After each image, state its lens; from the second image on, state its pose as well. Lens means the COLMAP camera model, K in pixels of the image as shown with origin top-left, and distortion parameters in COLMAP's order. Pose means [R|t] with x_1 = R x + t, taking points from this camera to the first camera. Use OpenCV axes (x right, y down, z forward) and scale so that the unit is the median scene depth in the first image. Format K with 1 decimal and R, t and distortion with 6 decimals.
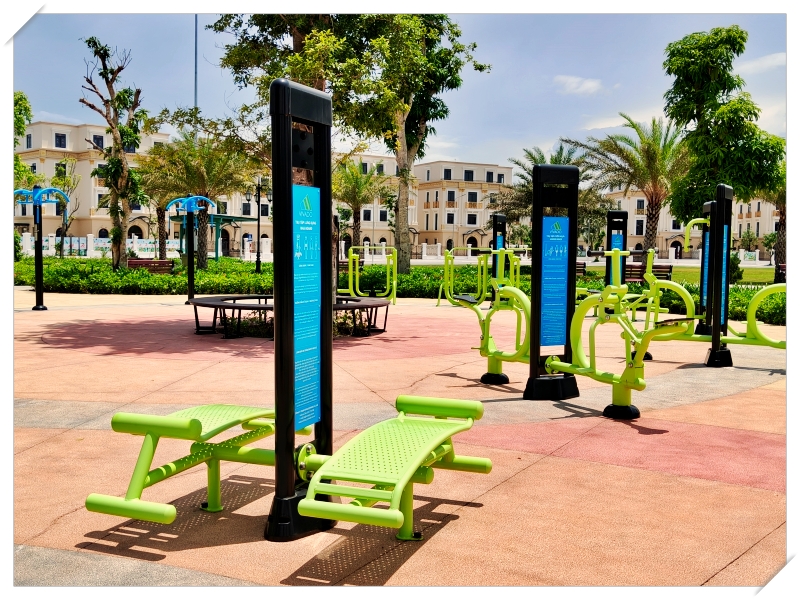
lens RADIAL K [[853.1, 0, 394.8], [0, 853.1, 297.5], [0, 0, 1]] dist [0.026129, 0.000000]
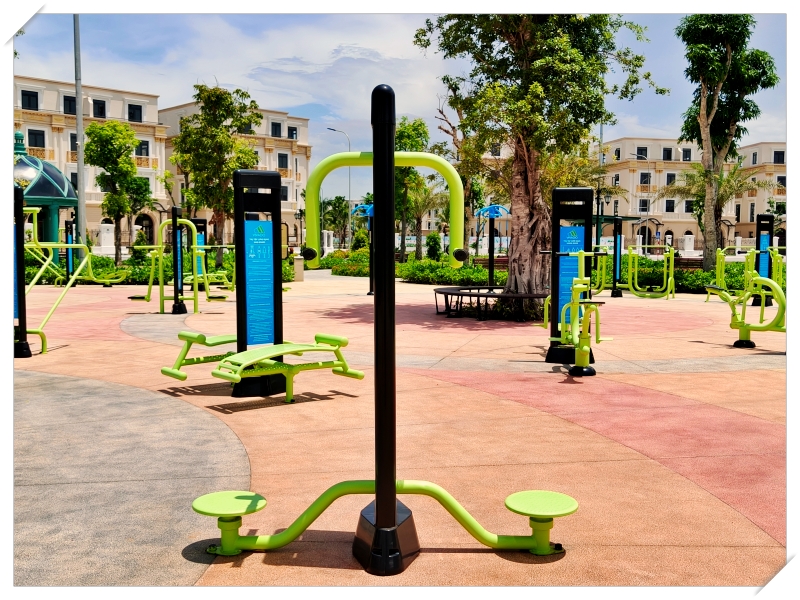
lens RADIAL K [[853.1, 0, 400.5], [0, 853.1, 301.4], [0, 0, 1]] dist [0.026129, 0.000000]
pose [[0.871479, 0.027512, -0.489661, 0.290723], [-0.023494, 0.999621, 0.014351, 0.004487], [0.489871, -0.001002, 0.871795, -0.140525]]
